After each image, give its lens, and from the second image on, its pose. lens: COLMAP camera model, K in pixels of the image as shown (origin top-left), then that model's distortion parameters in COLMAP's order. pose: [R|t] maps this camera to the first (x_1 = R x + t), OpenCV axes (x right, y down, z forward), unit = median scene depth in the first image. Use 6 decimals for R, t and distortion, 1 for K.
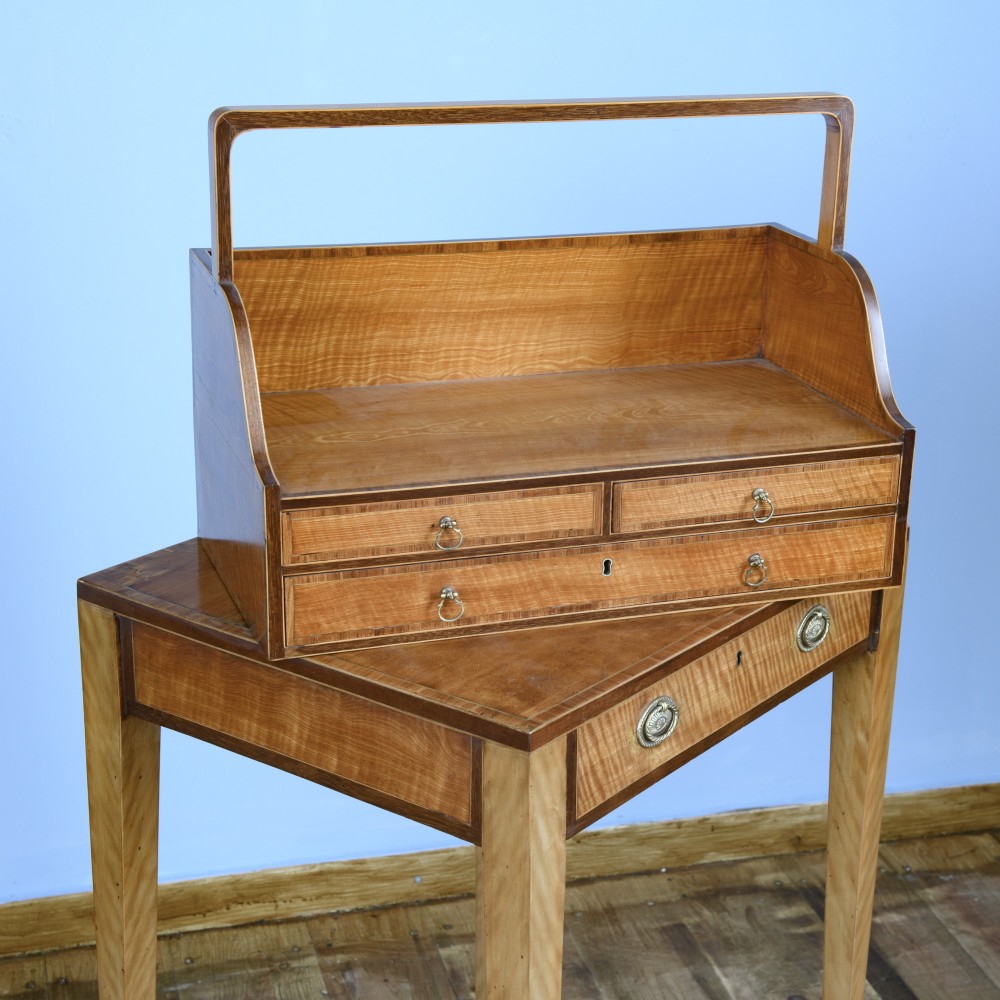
lens RADIAL K [[2075.9, 0, 569.5], [0, 2075.9, 505.0], [0, 0, 1]] dist [0.084303, 0.032945]
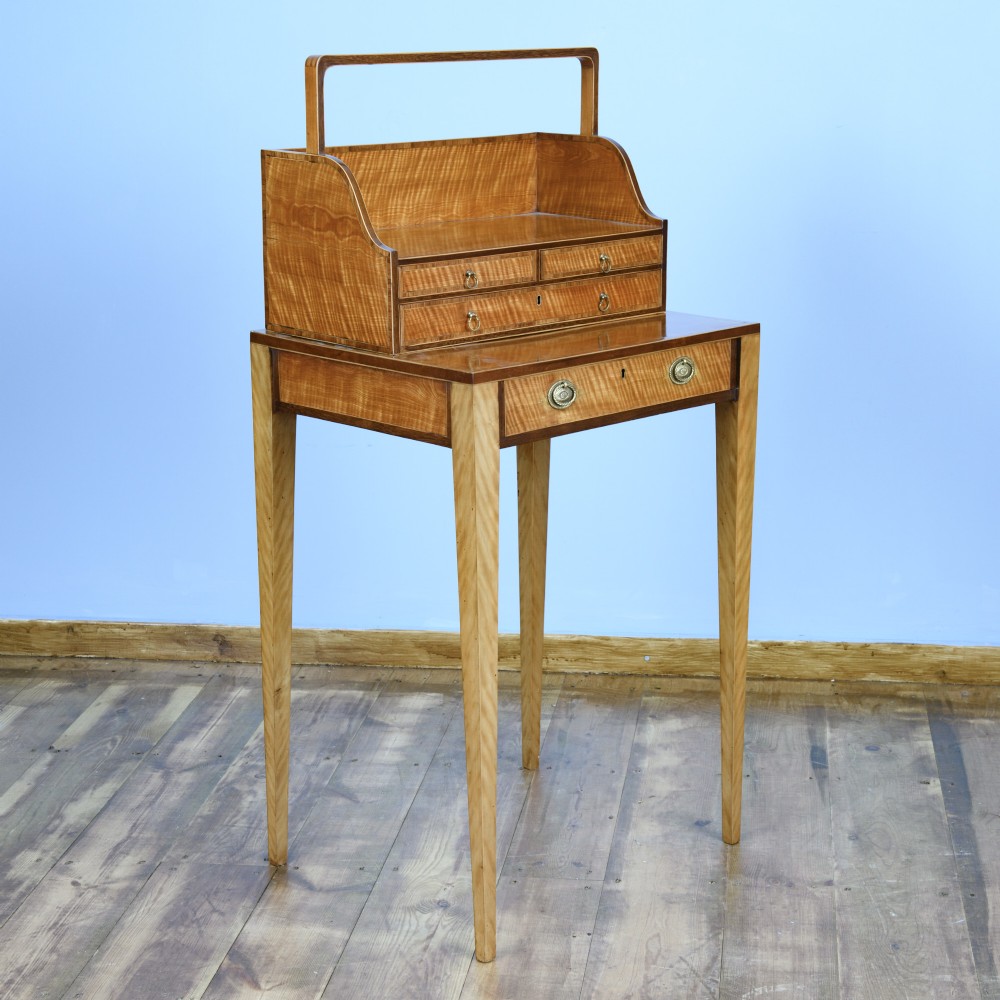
lens RADIAL K [[2075.9, 0, 569.5], [0, 2075.9, 505.0], [0, 0, 1]] dist [0.084303, 0.032945]
pose [[0.910453, -0.125593, 0.394084, -0.648956], [0.154629, 0.987051, -0.042670, 0.269341], [-0.383622, 0.099786, 0.918083, -0.612134]]
